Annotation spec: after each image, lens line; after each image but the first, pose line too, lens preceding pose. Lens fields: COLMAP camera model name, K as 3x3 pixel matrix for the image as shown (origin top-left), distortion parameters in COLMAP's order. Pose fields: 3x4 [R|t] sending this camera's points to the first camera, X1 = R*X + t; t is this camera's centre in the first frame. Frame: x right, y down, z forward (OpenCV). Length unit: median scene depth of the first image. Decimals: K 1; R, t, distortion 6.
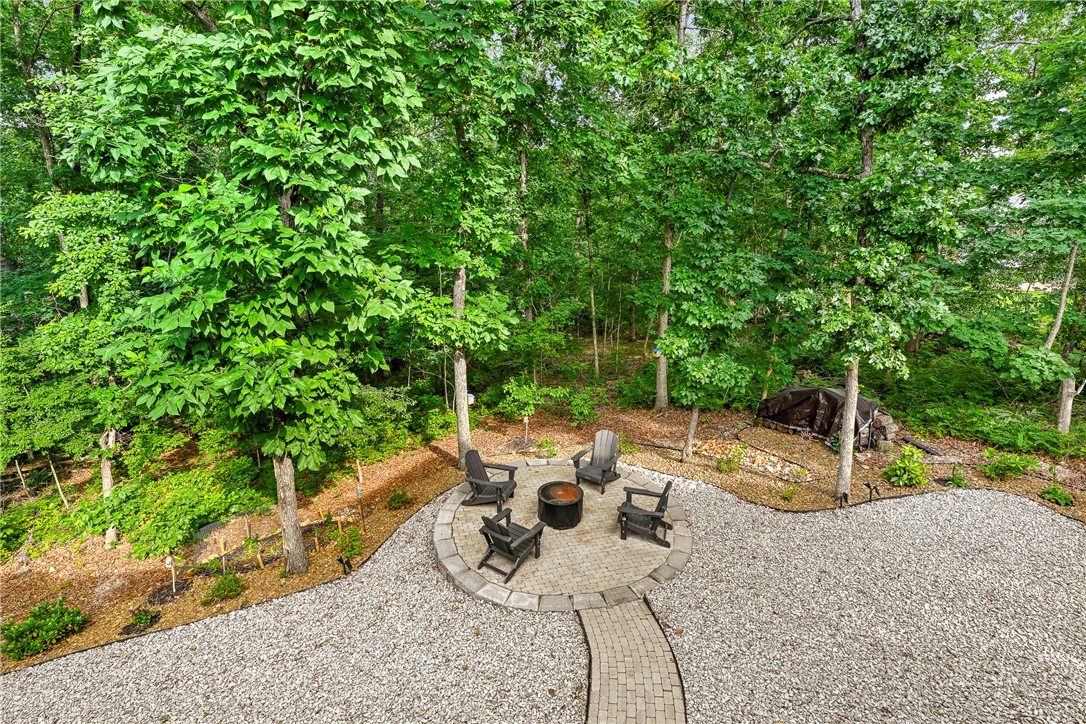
lens RADIAL K [[516.1, 0, 543.0], [0, 516.1, 362.0], [0, 0, 1]] dist [-0.000559, -0.000106]
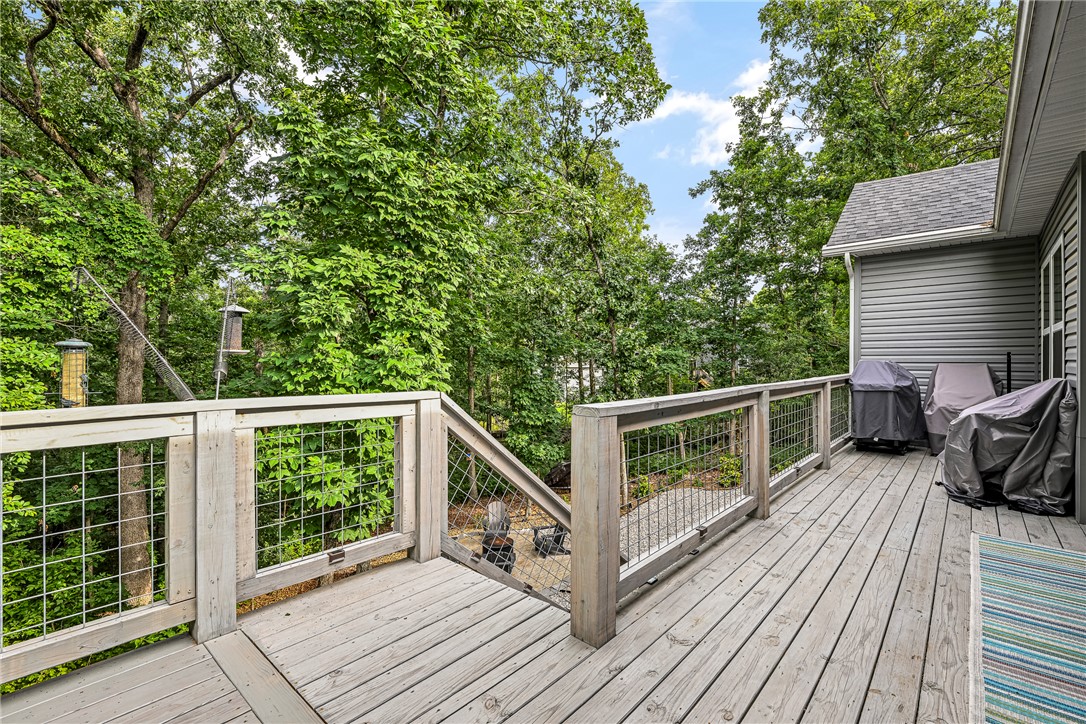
lens RADIAL K [[487.1, 0, 543.0], [0, 487.1, 362.0], [0, 0, 1]] dist [-0.001260, -0.000187]
pose [[0.773180, -0.008600, 0.634129, -0.910060], [0.182699, 0.960538, -0.209735, 0.094150], [-0.607301, 0.278017, 0.744239, -0.297267]]
